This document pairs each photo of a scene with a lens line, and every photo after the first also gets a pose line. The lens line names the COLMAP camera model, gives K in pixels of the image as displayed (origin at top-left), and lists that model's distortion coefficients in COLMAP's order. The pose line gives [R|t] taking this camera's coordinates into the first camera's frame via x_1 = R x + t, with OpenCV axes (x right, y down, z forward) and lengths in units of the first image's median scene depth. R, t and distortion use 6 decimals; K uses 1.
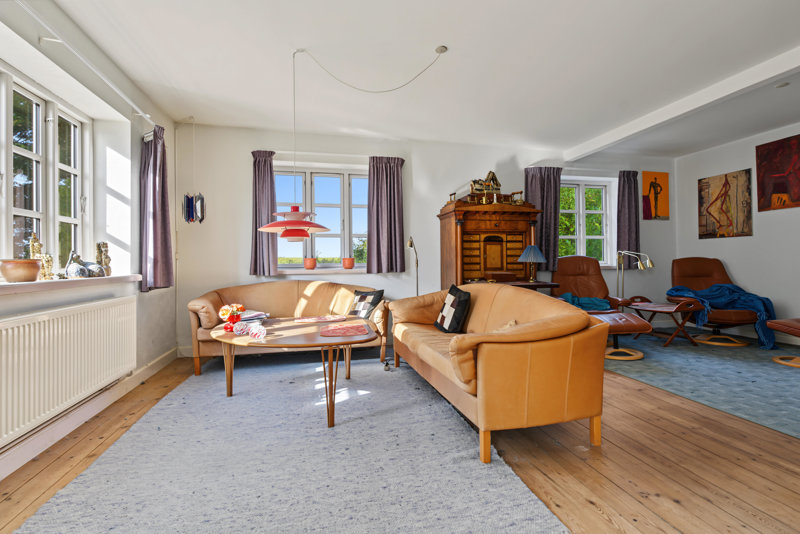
lens RADIAL K [[372.6, 0, 395.1], [0, 372.6, 260.8], [0, 0, 1]] dist [-0.002153, -0.000875]
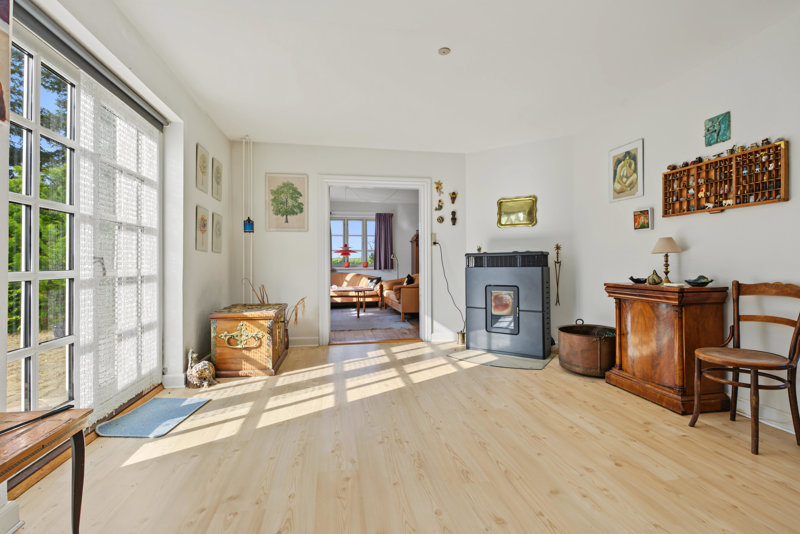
lens RADIAL K [[379.2, 0, 395.9], [0, 379.2, 261.8], [0, 0, 1]] dist [0.000550, -0.000018]
pose [[0.998827, 0.006195, -0.048030, 0.141008], [-0.005843, 0.999955, 0.007459, -0.024774], [0.048074, -0.007170, 0.998818, -1.057072]]
